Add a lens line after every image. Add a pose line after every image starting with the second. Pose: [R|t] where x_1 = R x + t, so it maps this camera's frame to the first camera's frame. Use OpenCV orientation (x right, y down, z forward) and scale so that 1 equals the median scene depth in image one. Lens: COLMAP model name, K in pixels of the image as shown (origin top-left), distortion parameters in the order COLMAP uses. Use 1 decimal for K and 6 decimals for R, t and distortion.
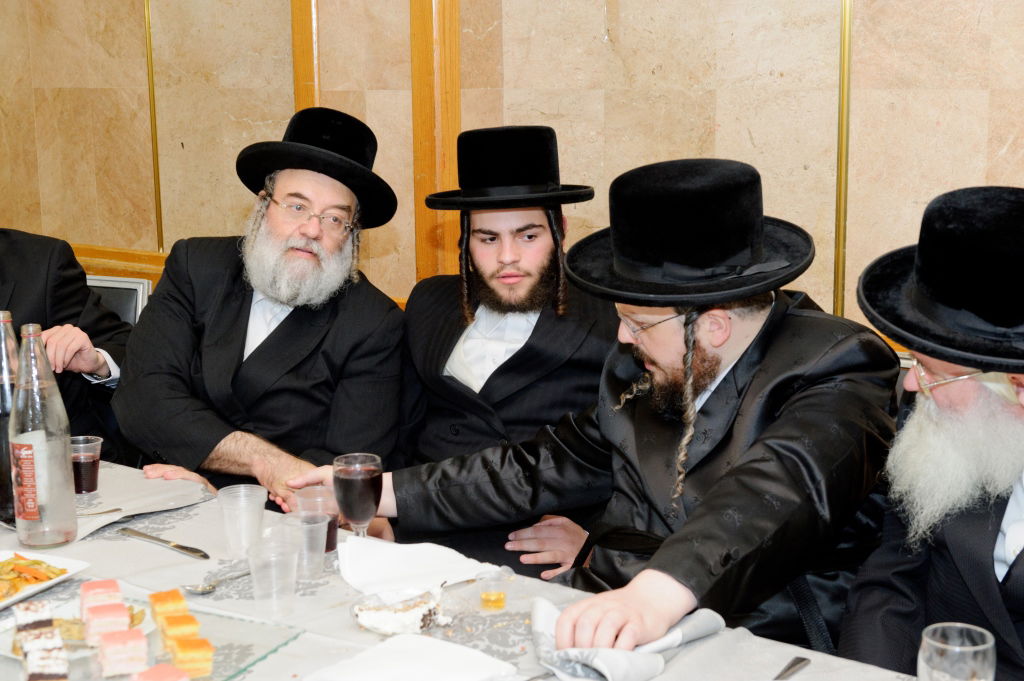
lens RADIAL K [[1404.7, 0, 541.9], [0, 1404.7, 373.2], [0, 0, 1]] dist [-0.034408, 0.000000]
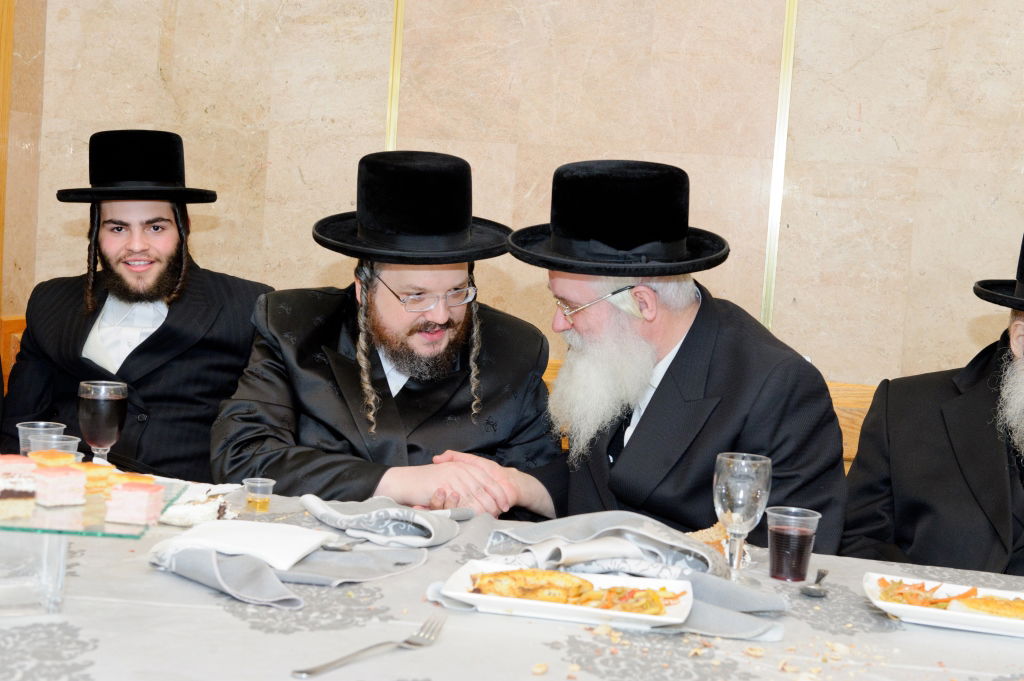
lens RADIAL K [[1407.9, 0, 502.9], [0, 1407.9, 332.1], [0, 0, 1]] dist [-0.006034, 0.000000]
pose [[0.896743, 0.036452, 0.441048, -0.208357], [0.017267, 0.992961, -0.117175, 0.094544], [-0.442215, 0.112692, 0.889801, -0.049503]]
